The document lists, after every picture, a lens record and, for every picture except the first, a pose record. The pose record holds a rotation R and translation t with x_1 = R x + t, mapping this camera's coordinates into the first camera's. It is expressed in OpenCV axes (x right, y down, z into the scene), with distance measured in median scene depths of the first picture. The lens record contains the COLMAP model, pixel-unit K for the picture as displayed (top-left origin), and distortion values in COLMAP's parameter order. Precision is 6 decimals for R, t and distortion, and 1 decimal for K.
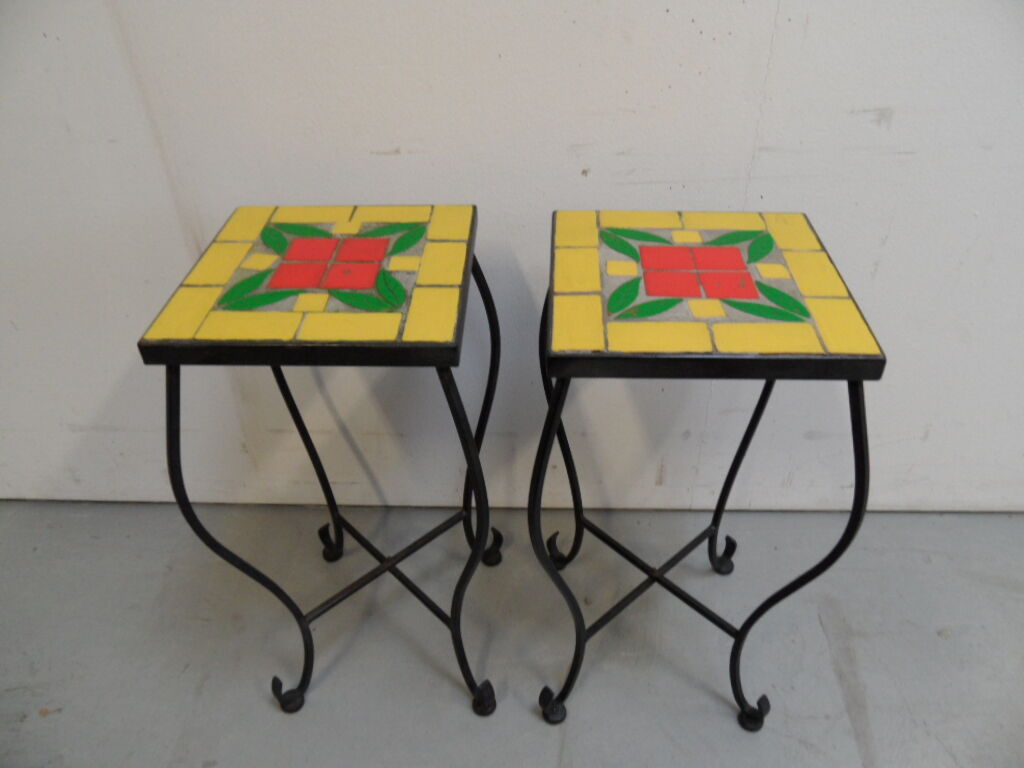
lens RADIAL K [[696.6, 0, 508.8], [0, 696.6, 386.1], [0, 0, 1]] dist [-0.026632, 0.005307]
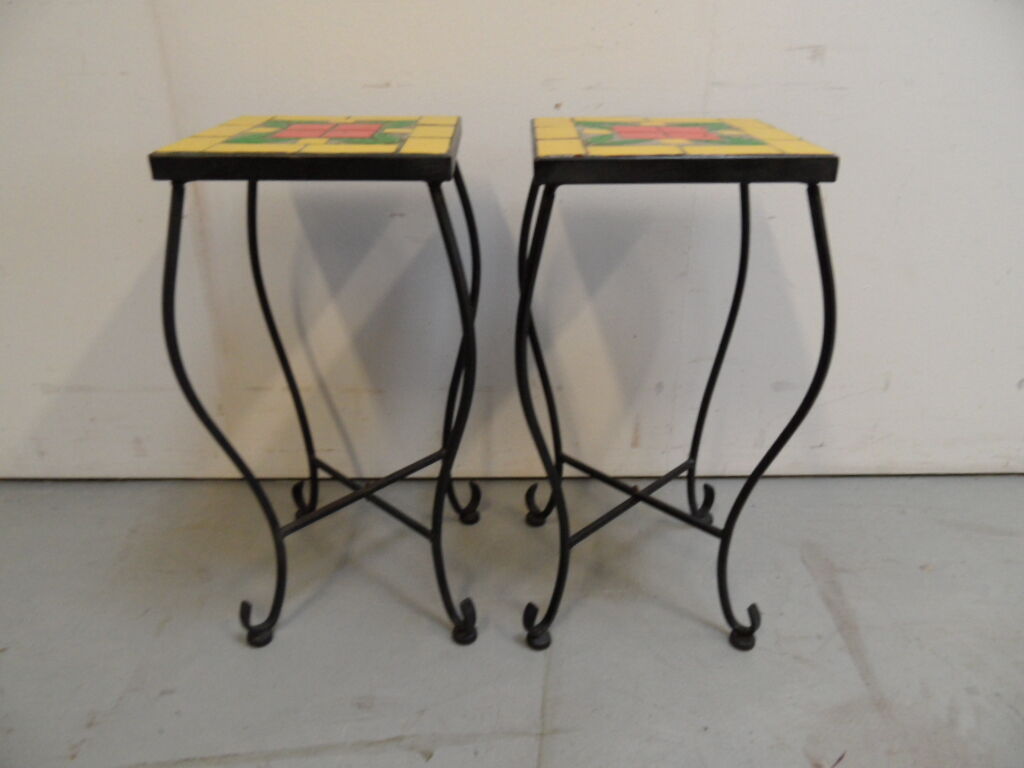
lens RADIAL K [[696.6, 0, 504.3], [0, 696.6, 387.1], [0, 0, 1]] dist [-0.026632, 0.005307]
pose [[0.998971, -0.001205, 0.045337, -0.024154], [0.009544, 0.982848, -0.184169, 0.303908], [-0.044338, 0.184413, 0.981848, 0.000020]]
